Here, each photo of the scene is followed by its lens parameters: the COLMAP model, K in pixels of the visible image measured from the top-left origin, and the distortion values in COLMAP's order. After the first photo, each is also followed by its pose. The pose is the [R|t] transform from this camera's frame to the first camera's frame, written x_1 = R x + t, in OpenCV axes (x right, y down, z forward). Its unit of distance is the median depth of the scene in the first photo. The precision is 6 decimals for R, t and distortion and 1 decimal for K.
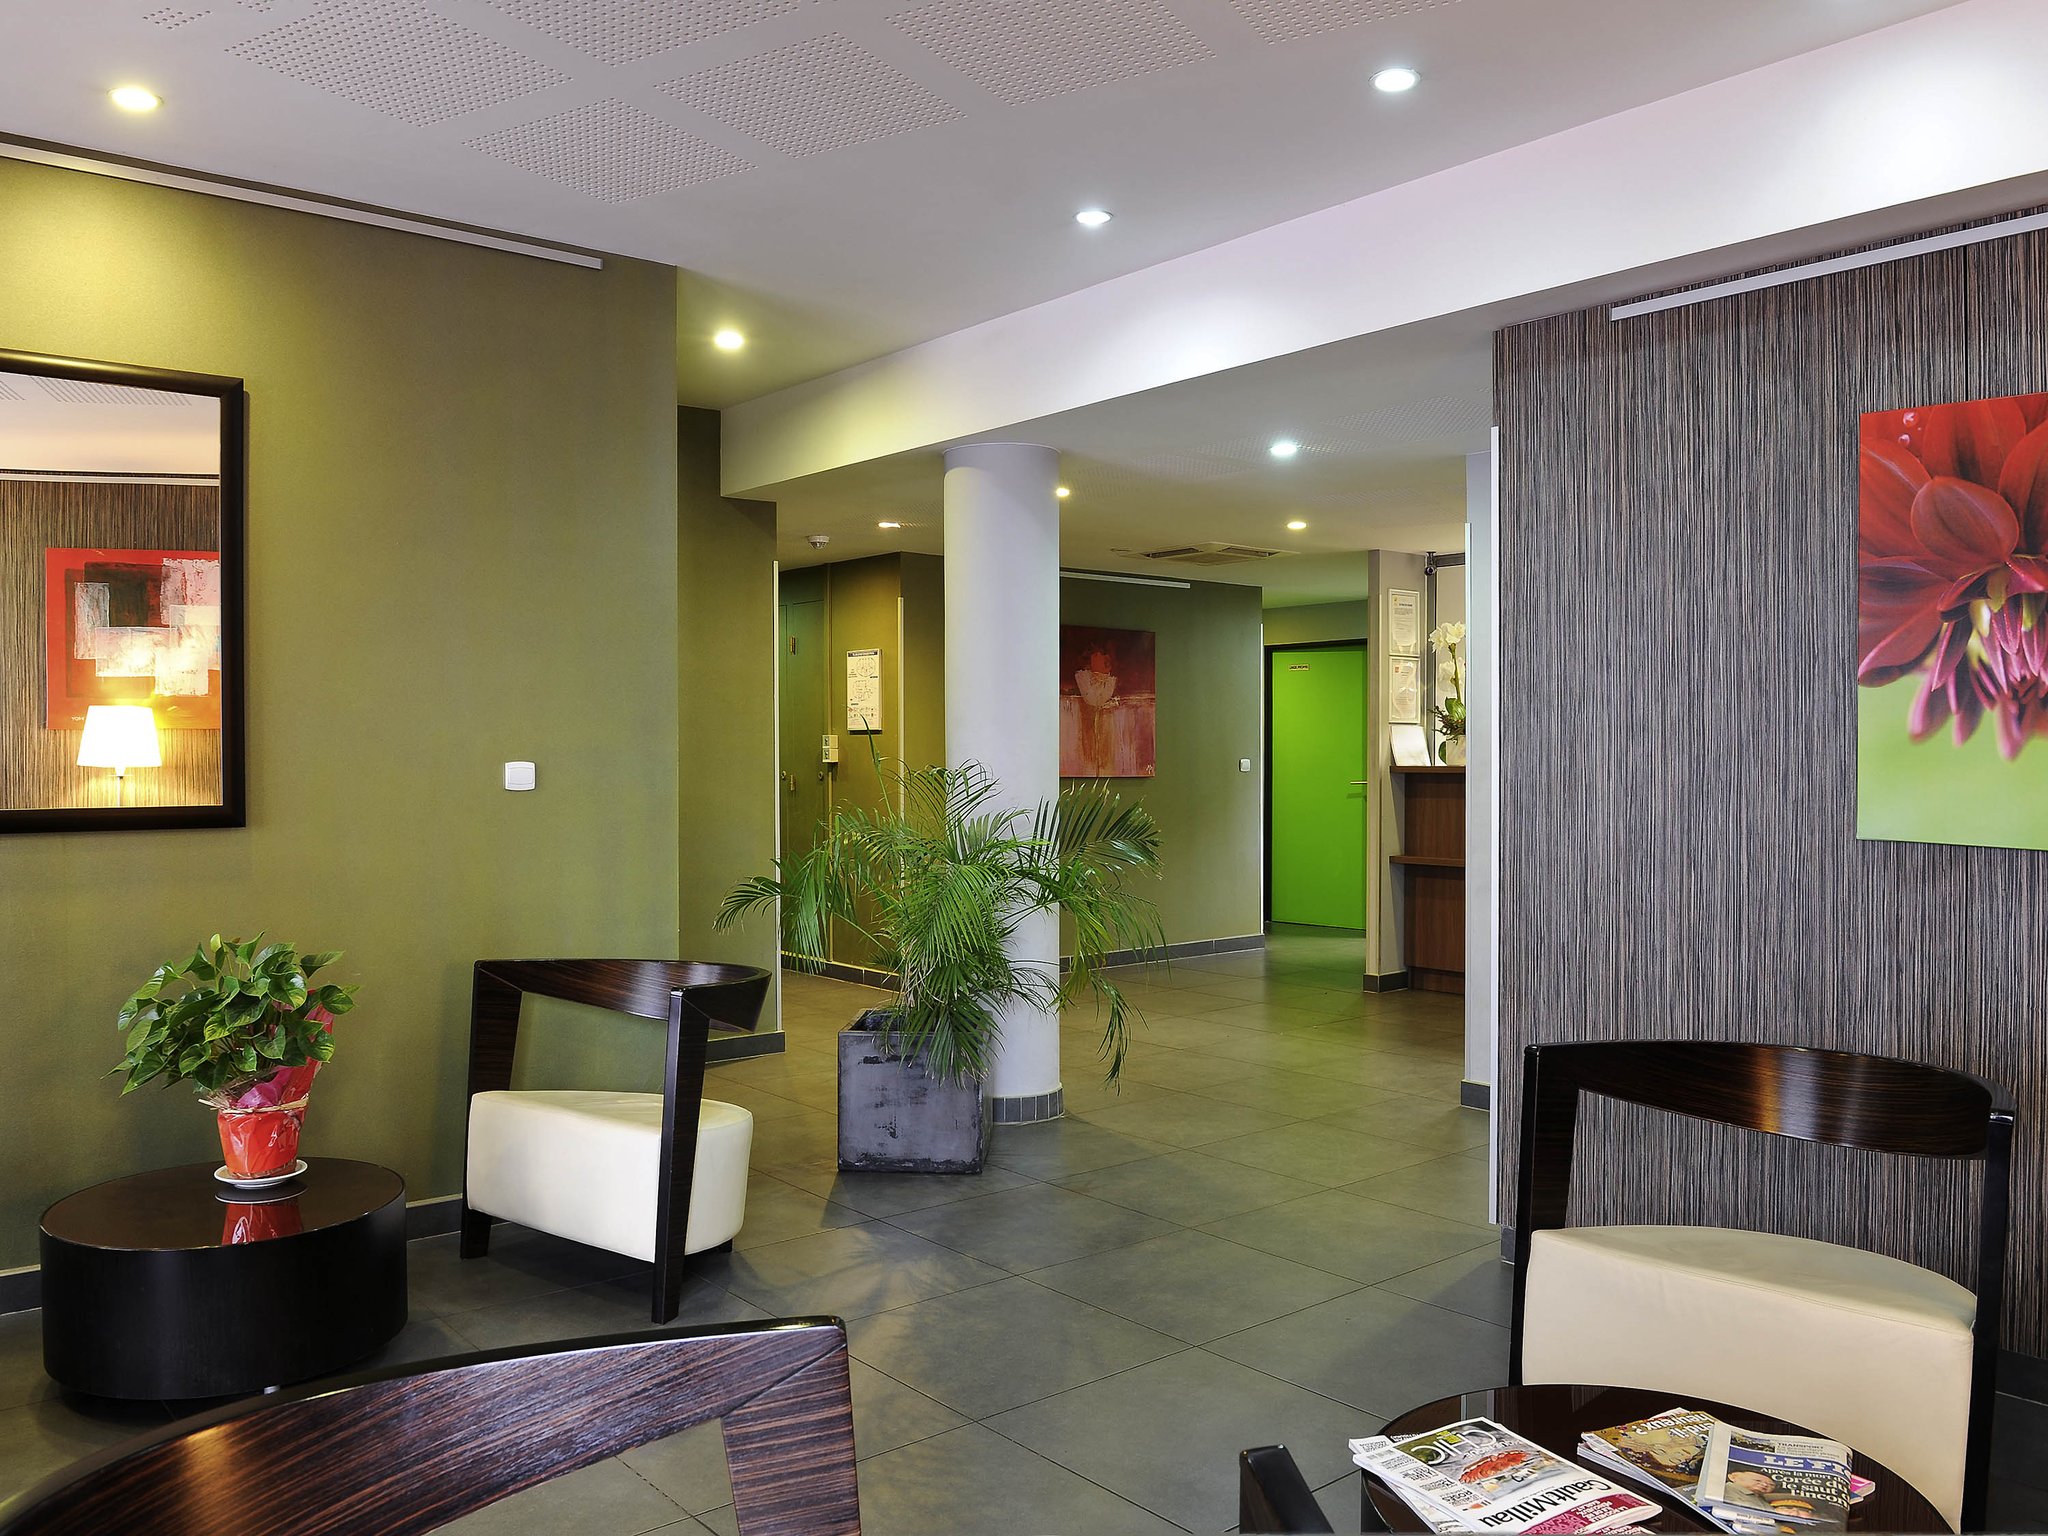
lens RADIAL K [[1598.8, 0, 1024.0], [0, 1598.8, 768.0], [0, 0, 1]] dist [-0.047151, -0.001192]
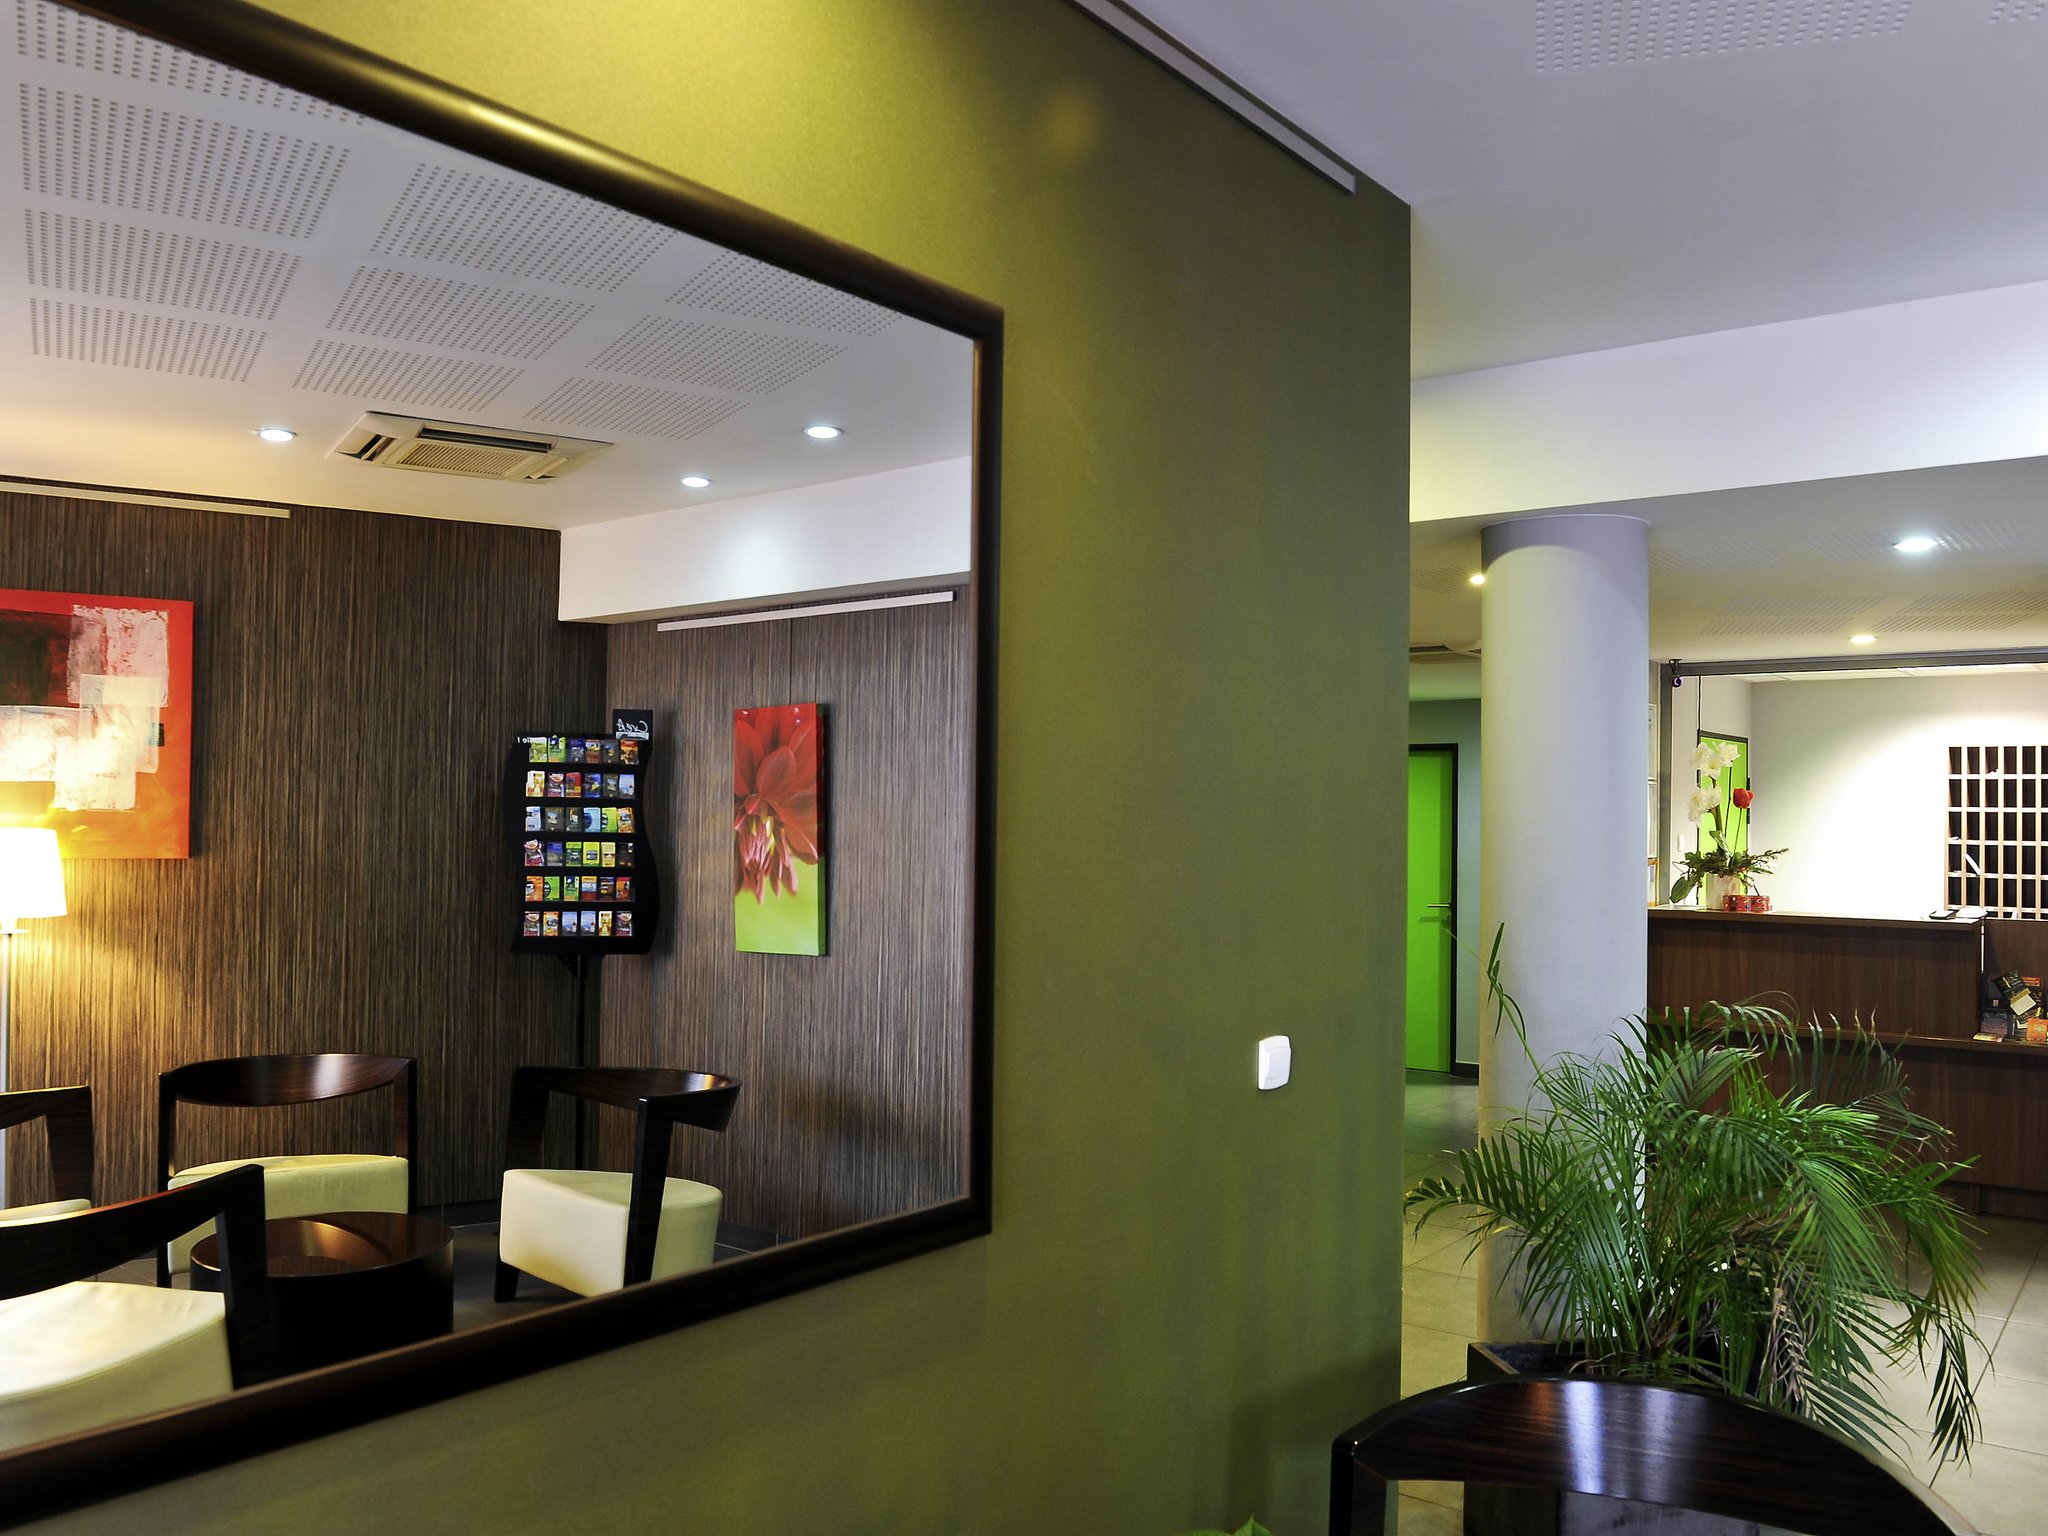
lens RADIAL K [[1598.8, 0, 1024.0], [0, 1598.8, 768.0], [0, 0, 1]] dist [-0.047151, -0.001192]
pose [[0.976573, 0.019648, 0.214289, -0.291523], [-0.011647, 0.999189, -0.038534, -0.042386], [-0.214872, 0.035135, 0.976010, 0.258390]]
